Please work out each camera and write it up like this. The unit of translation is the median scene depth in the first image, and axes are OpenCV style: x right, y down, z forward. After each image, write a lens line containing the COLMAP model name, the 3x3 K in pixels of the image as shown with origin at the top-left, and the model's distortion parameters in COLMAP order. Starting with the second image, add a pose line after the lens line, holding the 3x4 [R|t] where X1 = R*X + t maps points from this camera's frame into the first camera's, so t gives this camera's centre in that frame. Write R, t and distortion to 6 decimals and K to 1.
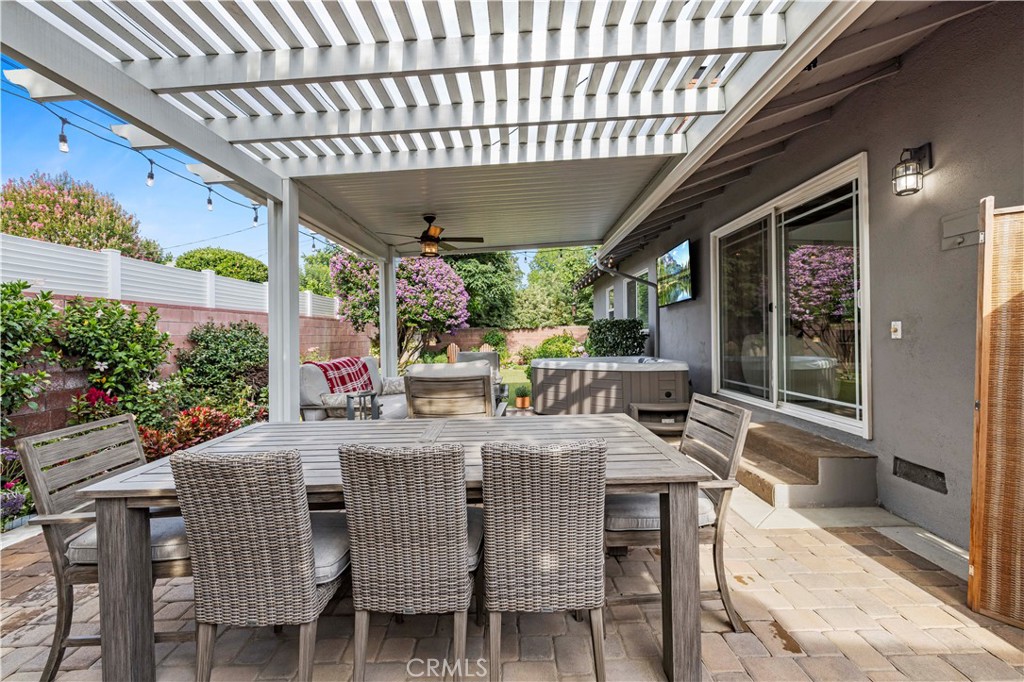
lens RADIAL K [[446.4, 0, 516.0], [0, 446.4, 340.4], [0, 0, 1]] dist [0.015151, 0.000365]
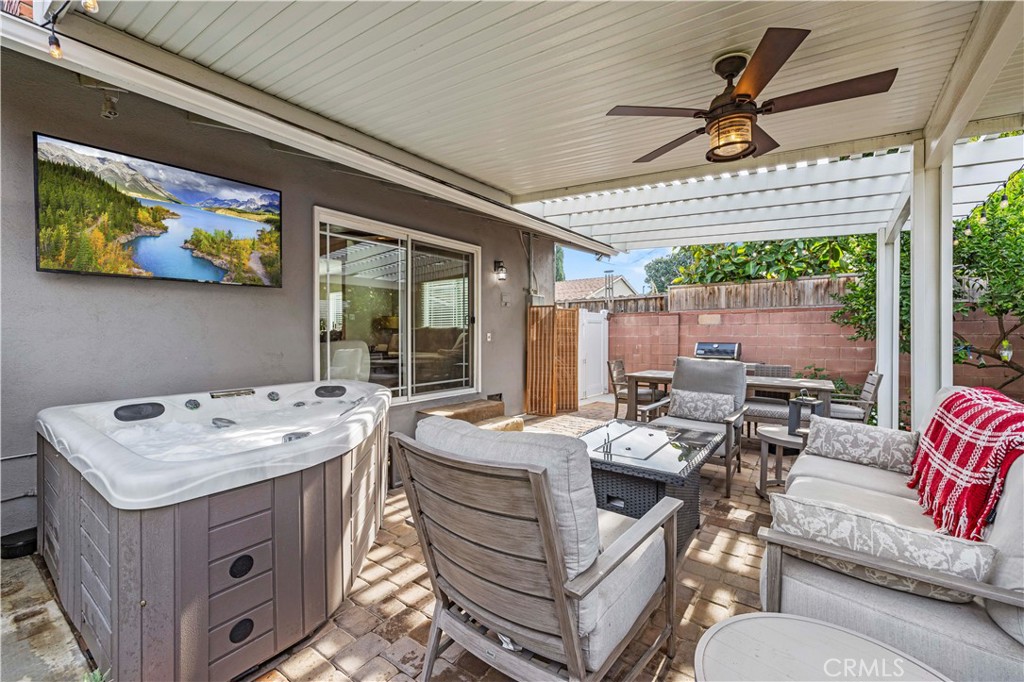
lens RADIAL K [[430.5, 0, 510.6], [0, 430.5, 337.1], [0, 0, 1]] dist [0.004740, -0.000900]
pose [[-0.805319, 0.022432, 0.592418, -0.233257], [0.029090, 0.999575, 0.001695, -0.010995], [-0.592128, 0.018598, -0.805629, 1.294764]]
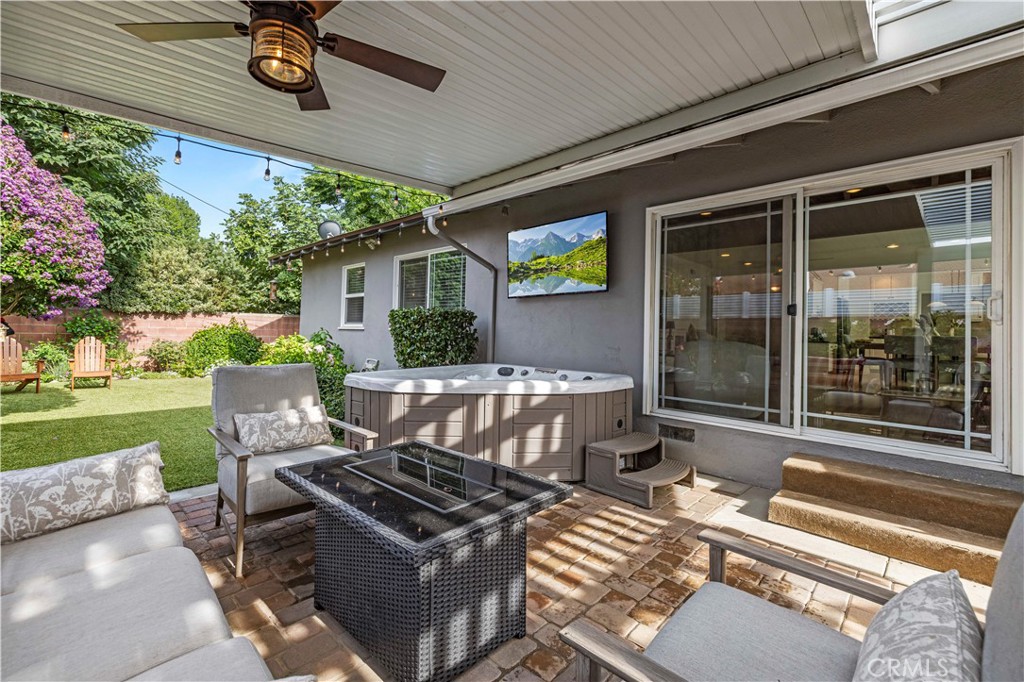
lens RADIAL K [[446.4, 0, 501.8], [0, 446.4, 334.1], [0, 0, 1]] dist [0.015151, 0.000365]
pose [[0.700275, 0.023726, 0.713479, -0.268739], [-0.024831, 0.999652, -0.008871, -0.007519], [-0.713441, -0.011504, 0.700621, 0.577946]]
